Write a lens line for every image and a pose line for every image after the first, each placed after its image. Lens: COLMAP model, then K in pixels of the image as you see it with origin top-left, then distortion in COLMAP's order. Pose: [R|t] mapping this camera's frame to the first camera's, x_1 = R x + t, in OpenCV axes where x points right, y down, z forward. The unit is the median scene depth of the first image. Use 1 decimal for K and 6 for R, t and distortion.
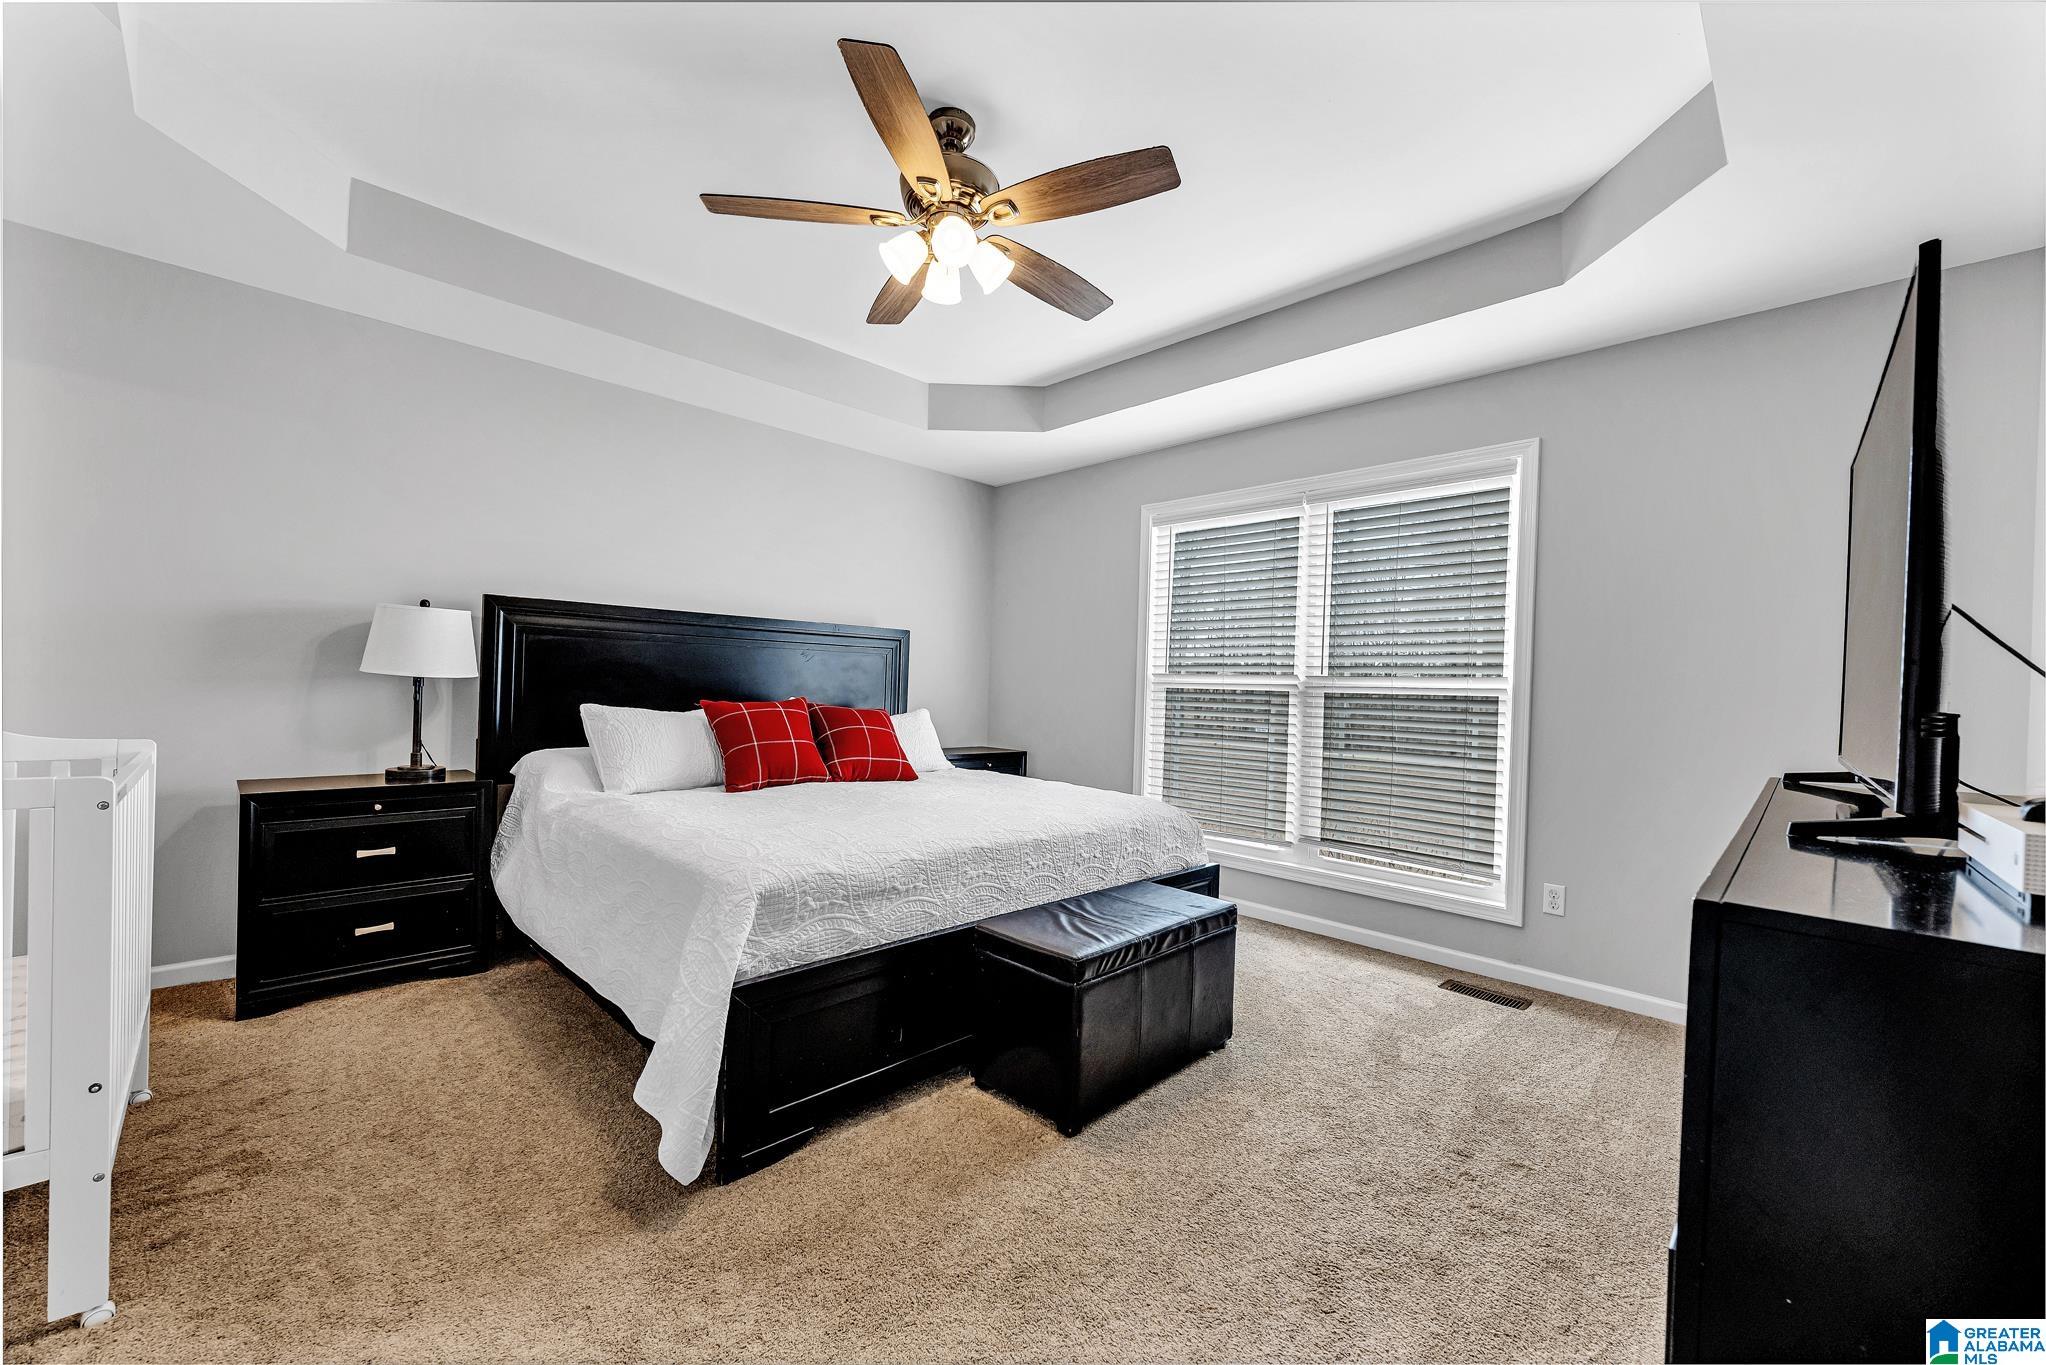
lens RADIAL K [[804.5, 0, 1023.0], [0, 804.5, 682.5], [0, 0, 1]] dist [0.000969, 0.000183]
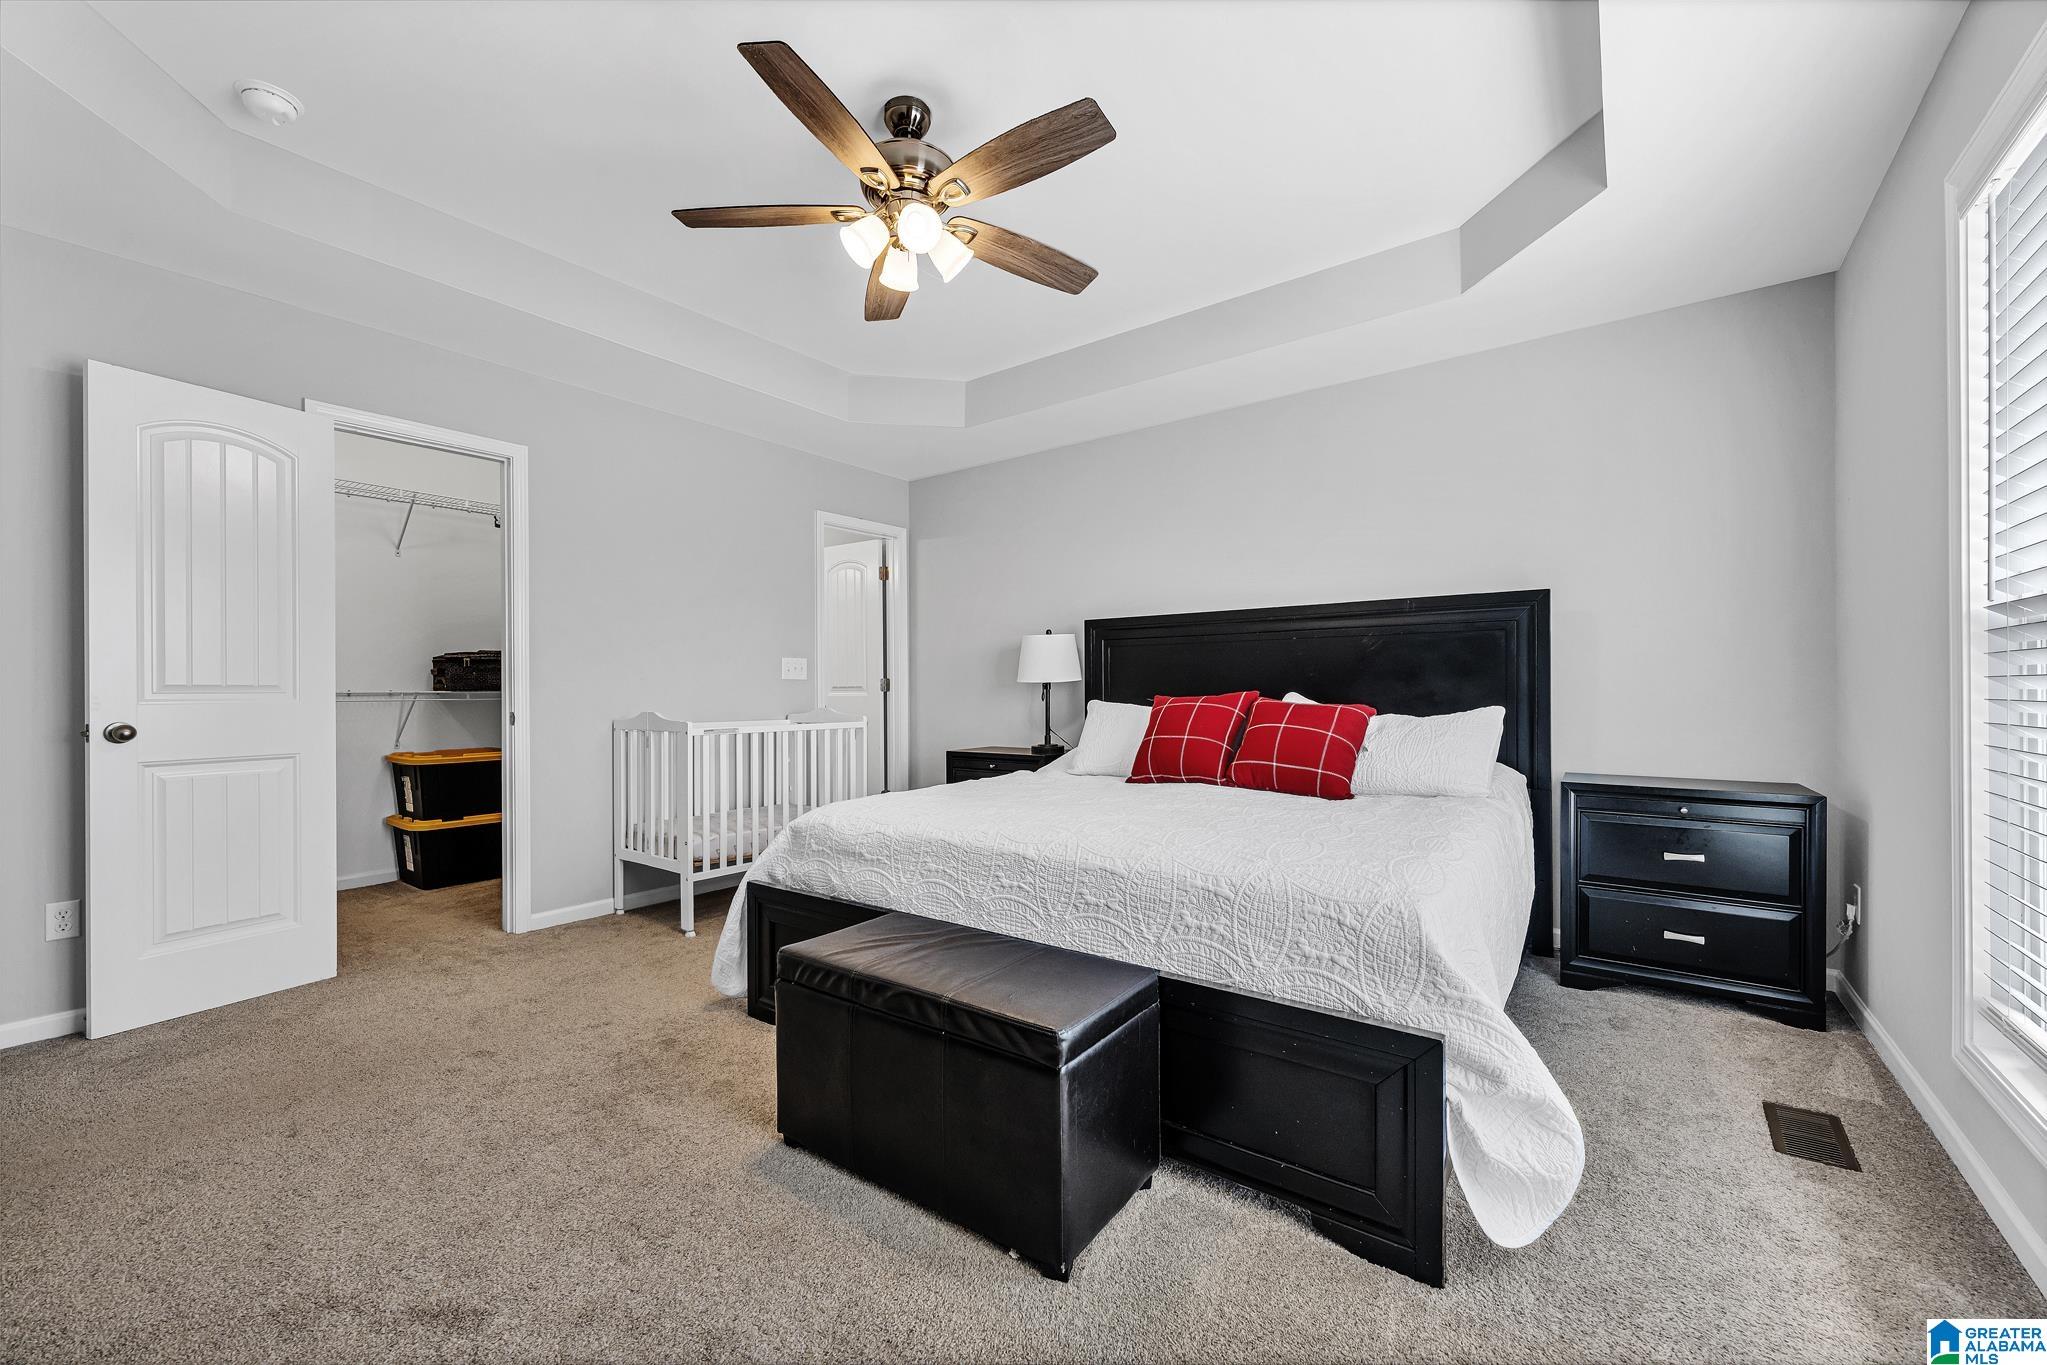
lens RADIAL K [[804.9, 0, 1023.5], [0, 804.9, 682.5], [0, 0, 1]] dist [0.000969, 0.000183]
pose [[0.141063, -0.039689, -0.989205, 0.794470], [0.014599, 0.999171, -0.038007, 0.054585], [0.989893, -0.009080, 0.141525, 0.873988]]
